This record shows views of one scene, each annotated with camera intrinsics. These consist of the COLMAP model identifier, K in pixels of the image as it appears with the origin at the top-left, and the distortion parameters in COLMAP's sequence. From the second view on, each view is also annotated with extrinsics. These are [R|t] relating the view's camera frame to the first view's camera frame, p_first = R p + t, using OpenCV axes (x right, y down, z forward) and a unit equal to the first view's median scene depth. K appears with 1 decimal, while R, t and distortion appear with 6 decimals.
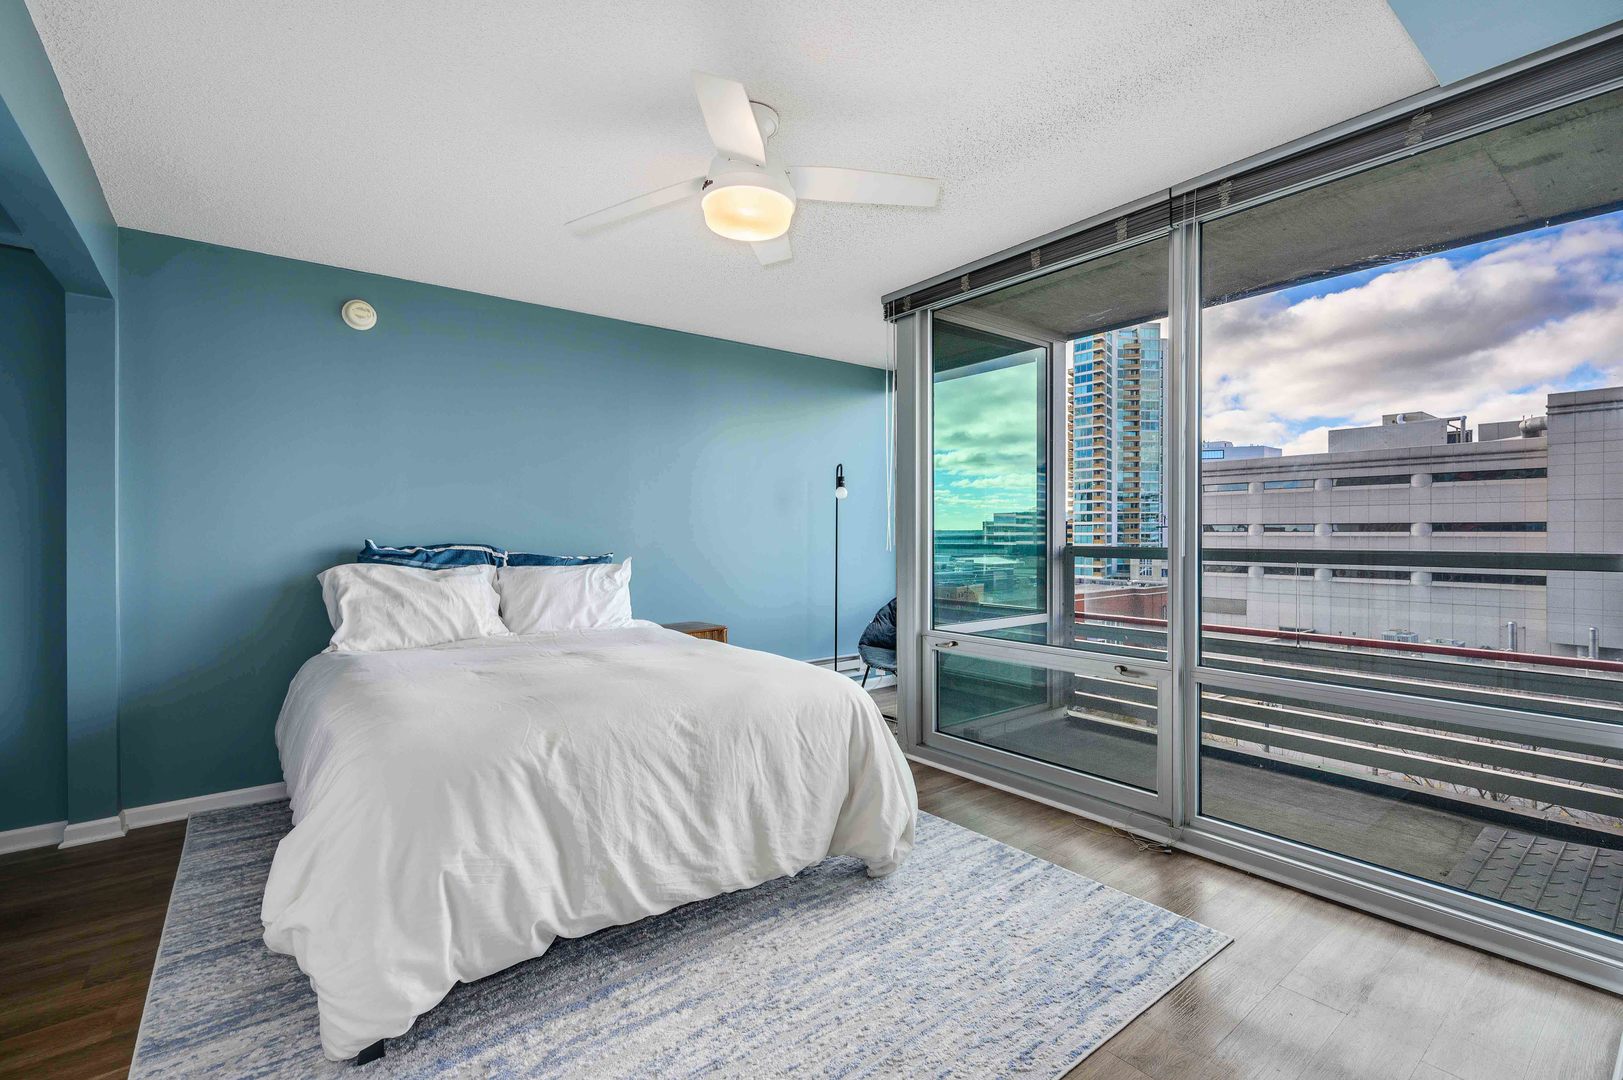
lens RADIAL K [[738.9, 0, 811.9], [0, 738.9, 550.6], [0, 0, 1]] dist [0.003143, 0.000419]
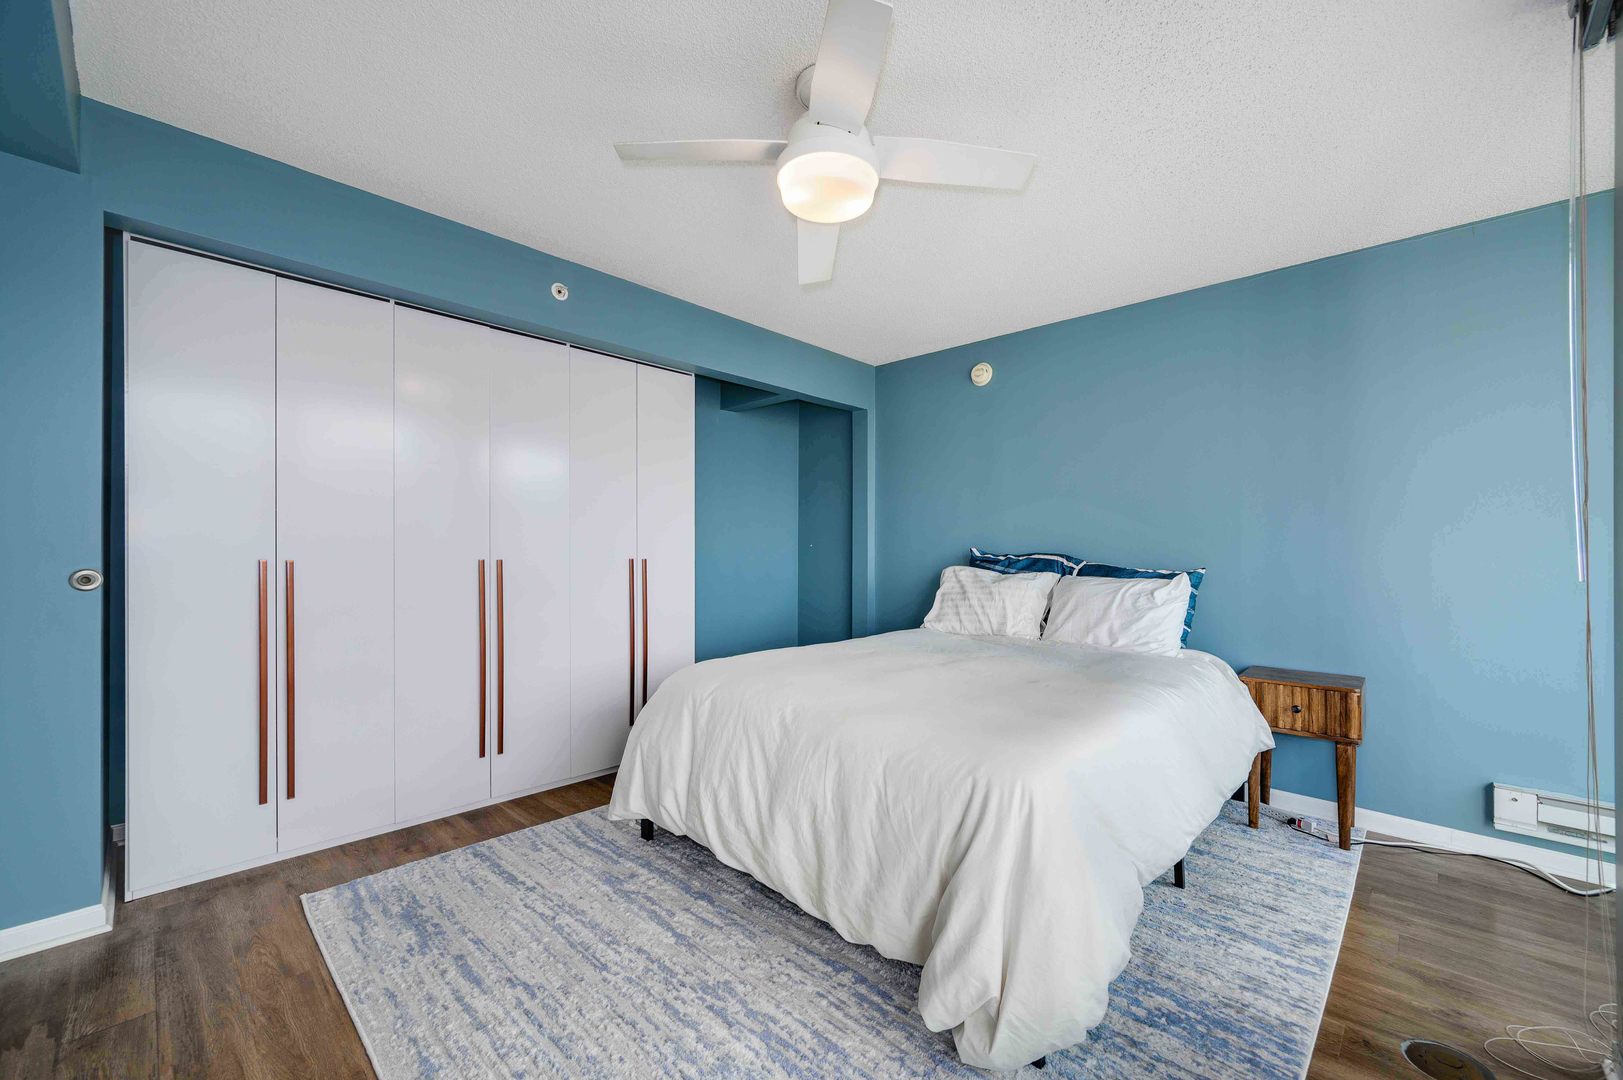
lens RADIAL K [[636.0, 0, 812.4], [0, 636.0, 555.4], [0, 0, 1]] dist [0.001747, 0.000169]
pose [[0.137641, 0.012842, -0.990399, 0.534315], [-0.032786, 0.999427, 0.008403, -0.002892], [0.989939, 0.031314, 0.137983, 0.662929]]
